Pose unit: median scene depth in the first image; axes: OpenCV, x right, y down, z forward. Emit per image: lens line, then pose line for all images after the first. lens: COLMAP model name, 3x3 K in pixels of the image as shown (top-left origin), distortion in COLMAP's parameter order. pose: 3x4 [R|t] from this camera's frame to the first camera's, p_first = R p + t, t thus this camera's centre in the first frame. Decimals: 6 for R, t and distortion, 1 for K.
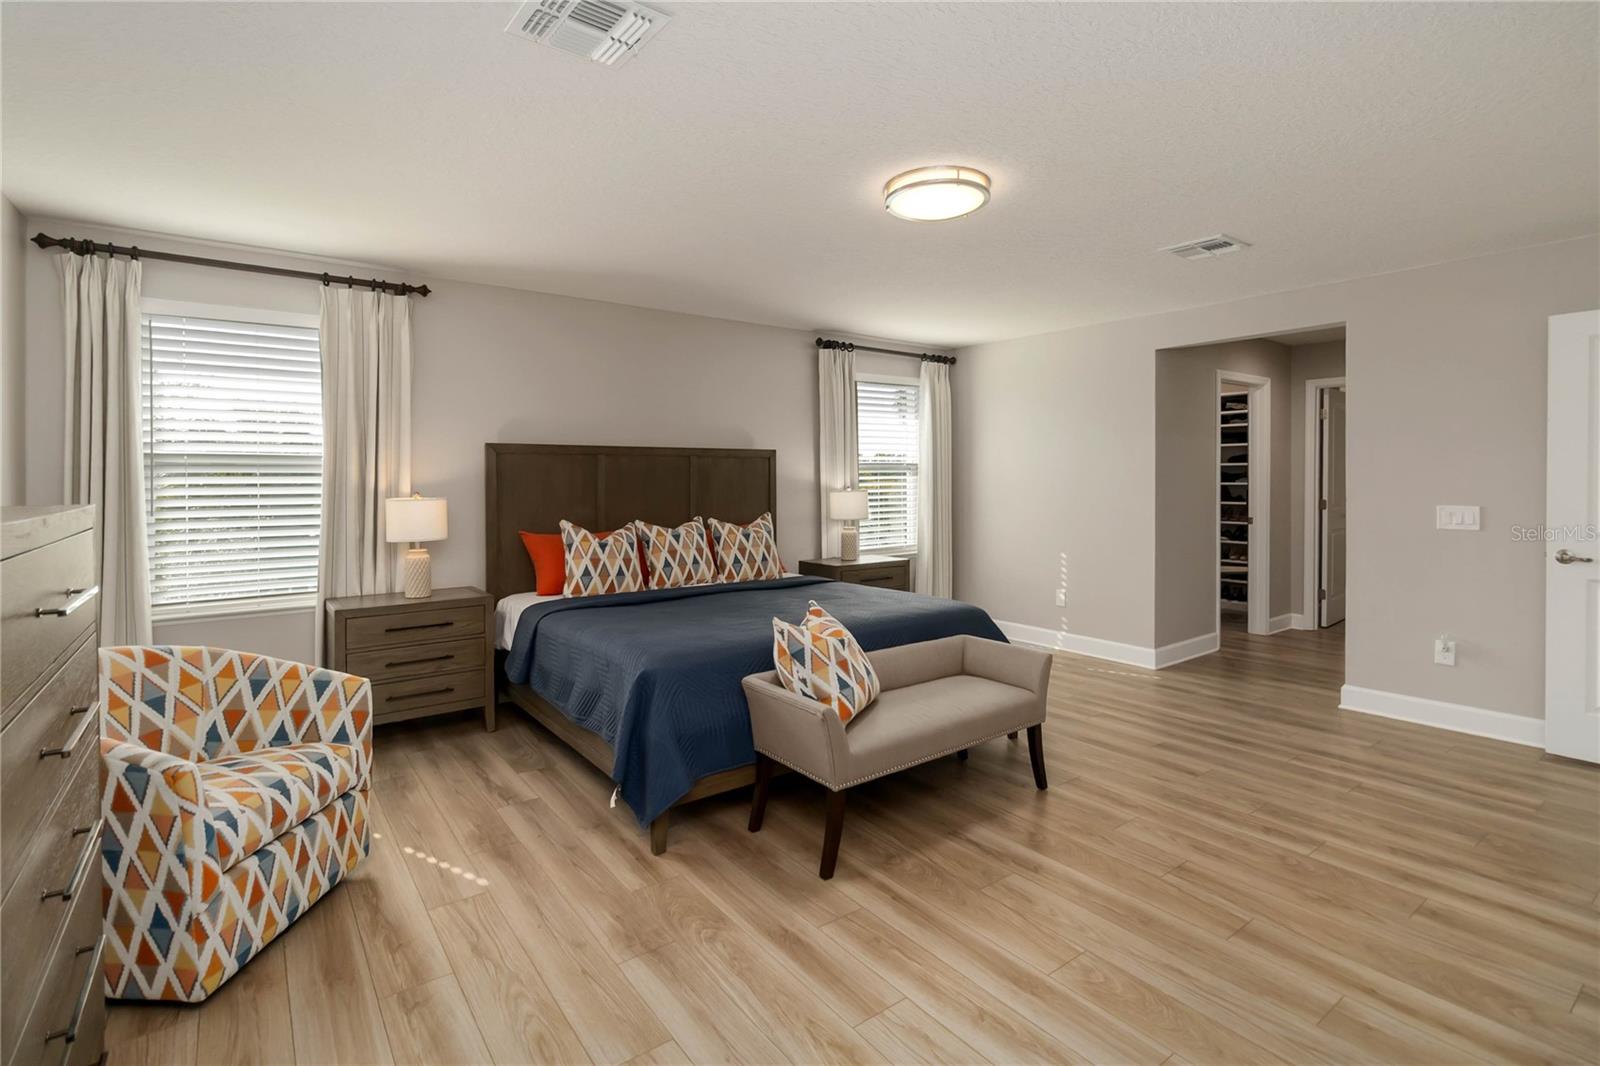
lens RADIAL K [[758.3, 0, 802.8], [0, 758.3, 474.9], [0, 0, 1]] dist [0.002462, -0.000339]
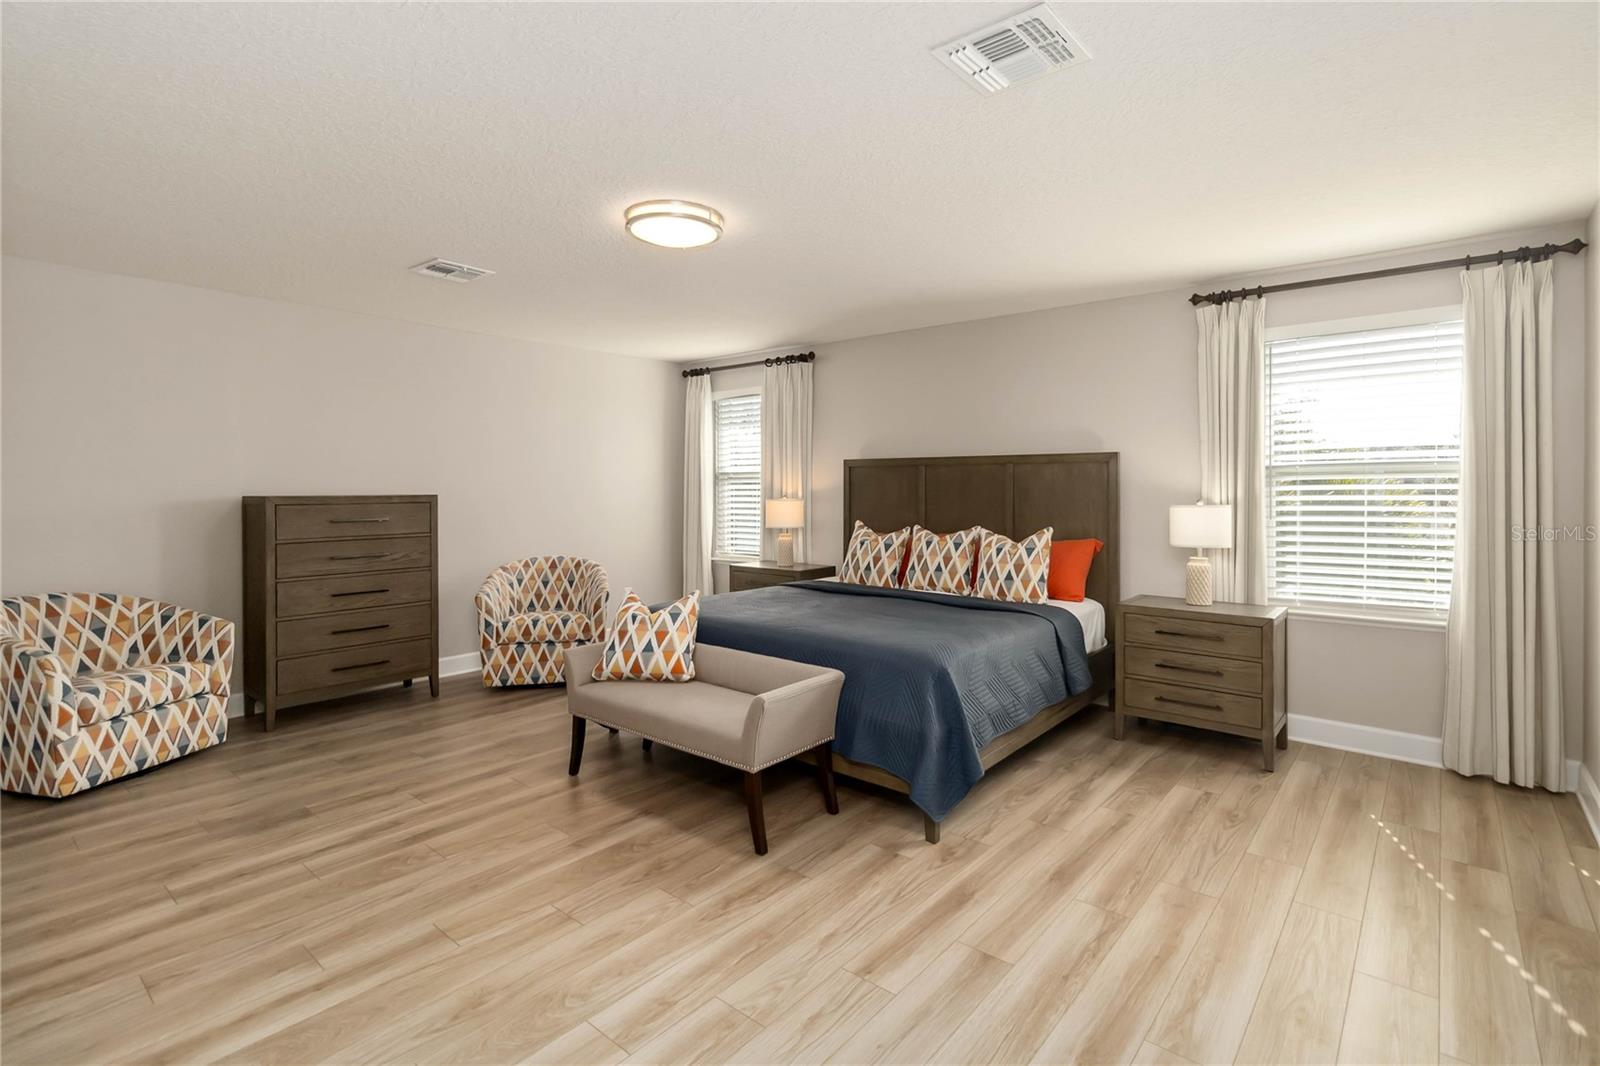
lens RADIAL K [[758.3, 0, 802.8], [0, 758.3, 474.9], [0, 0, 1]] dist [0.002462, -0.000339]
pose [[0.228848, -0.012685, -0.973379, 0.775100], [0.001919, 0.999919, -0.012580, 0.001145], [0.973460, 0.001011, 0.228854, 0.569399]]
